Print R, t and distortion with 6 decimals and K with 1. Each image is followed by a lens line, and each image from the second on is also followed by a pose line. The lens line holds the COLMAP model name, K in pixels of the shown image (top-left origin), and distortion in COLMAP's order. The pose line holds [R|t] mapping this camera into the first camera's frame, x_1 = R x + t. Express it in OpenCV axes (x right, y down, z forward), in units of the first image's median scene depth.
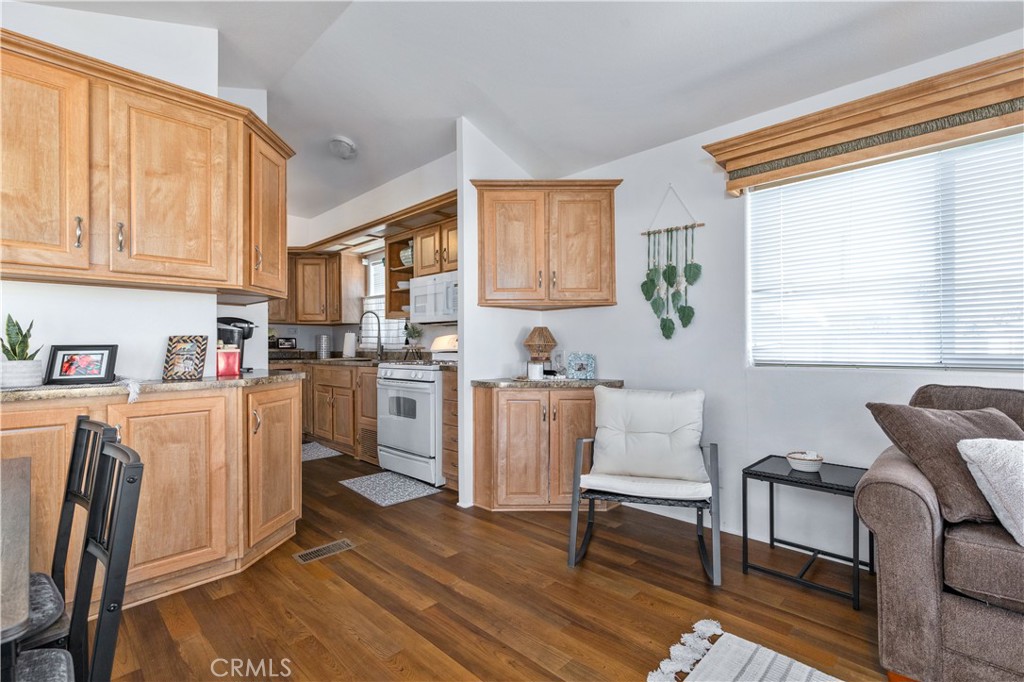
lens RADIAL K [[465.7, 0, 516.5], [0, 465.7, 342.2], [0, 0, 1]] dist [-0.002071, -0.000057]
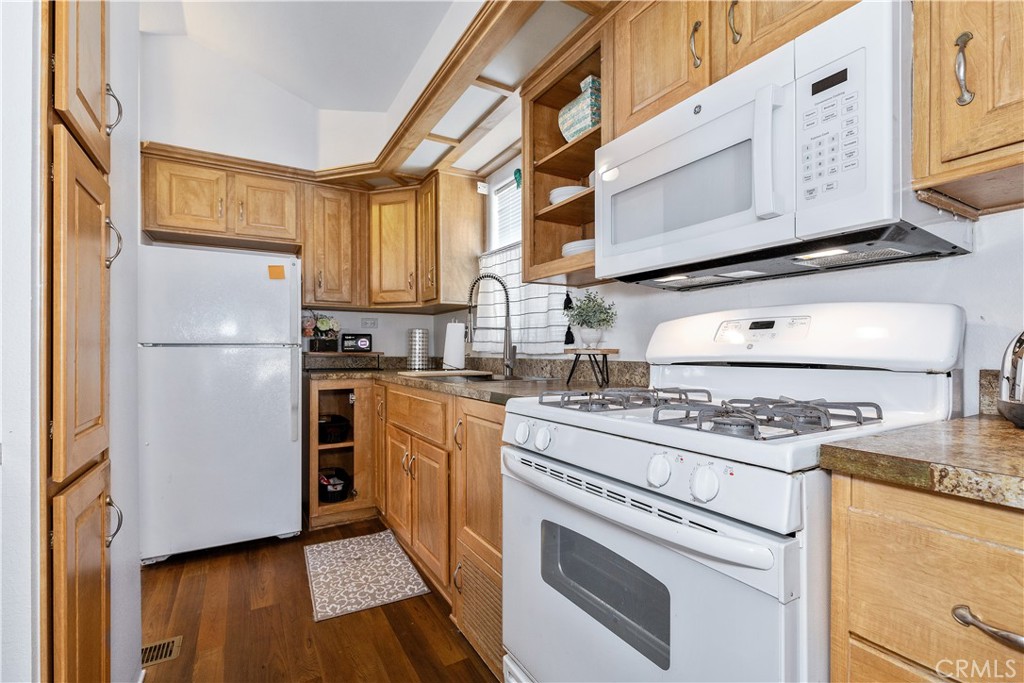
lens RADIAL K [[465.7, 0, 500.9], [0, 465.7, 345.9], [0, 0, 1]] dist [-0.002071, -0.000057]
pose [[0.955571, 0.002980, -0.294747, -0.186168], [-0.004271, 0.999984, -0.003736, 0.010118], [0.294731, 0.004829, 0.955568, 0.625461]]
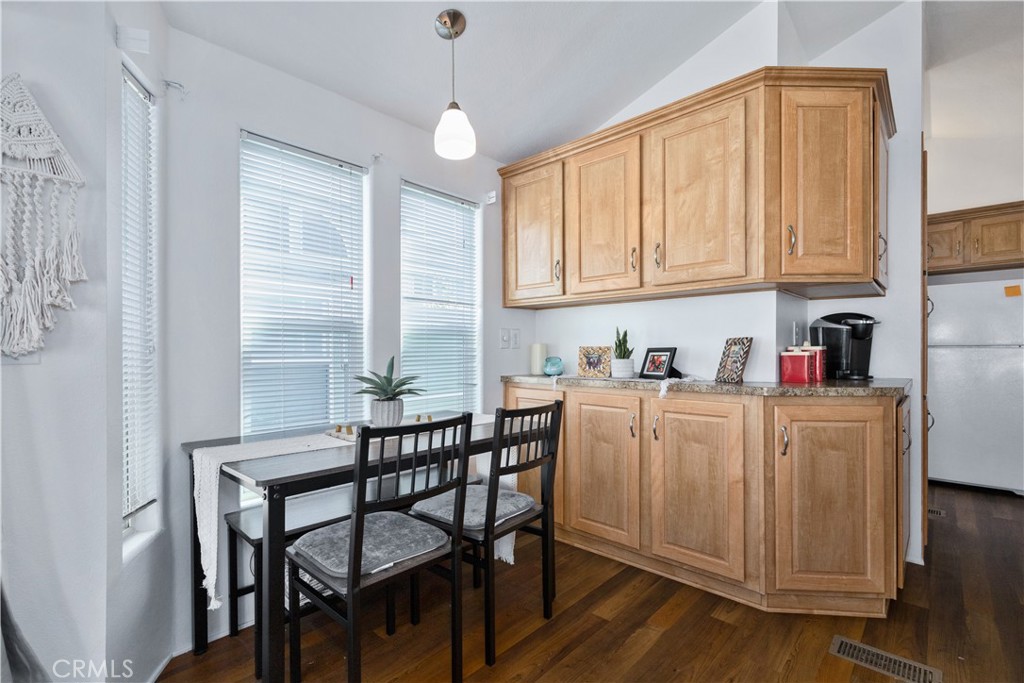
lens RADIAL K [[465.7, 0, 520.1], [0, 465.7, 347.6], [0, 0, 1]] dist [-0.002071, -0.000057]
pose [[0.000331, -0.001312, -0.999999, 0.138982], [0.012293, 0.999924, -0.001307, 0.001144], [0.999924, -0.012293, 0.000347, 0.286698]]
